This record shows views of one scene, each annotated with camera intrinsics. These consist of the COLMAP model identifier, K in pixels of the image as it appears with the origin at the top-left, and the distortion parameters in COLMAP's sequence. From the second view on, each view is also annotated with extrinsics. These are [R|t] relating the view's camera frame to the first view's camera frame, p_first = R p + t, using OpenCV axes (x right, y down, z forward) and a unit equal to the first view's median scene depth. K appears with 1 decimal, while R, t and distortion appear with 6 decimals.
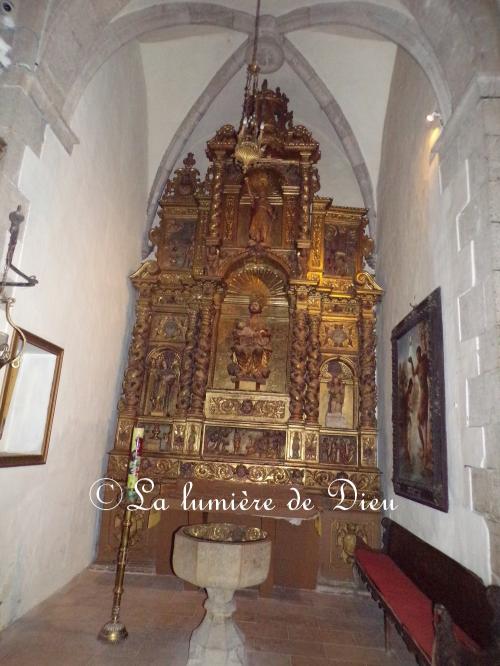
lens RADIAL K [[448.0, 0, 243.9], [0, 448.0, 330.4], [0, 0, 1]] dist [-0.009059, 0.017243]
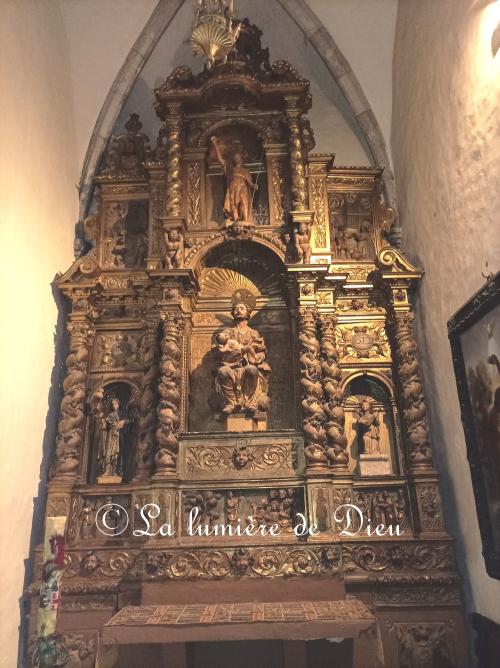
lens RADIAL K [[493.7, 0, 248.0], [0, 493.7, 333.5], [0, 0, 1]] dist [0.022010, 0.001566]
pose [[0.995370, -0.082991, 0.048488, -0.003798], [0.085992, 0.994272, -0.063475, 0.032214], [-0.042942, 0.067351, 0.996805, 0.230277]]
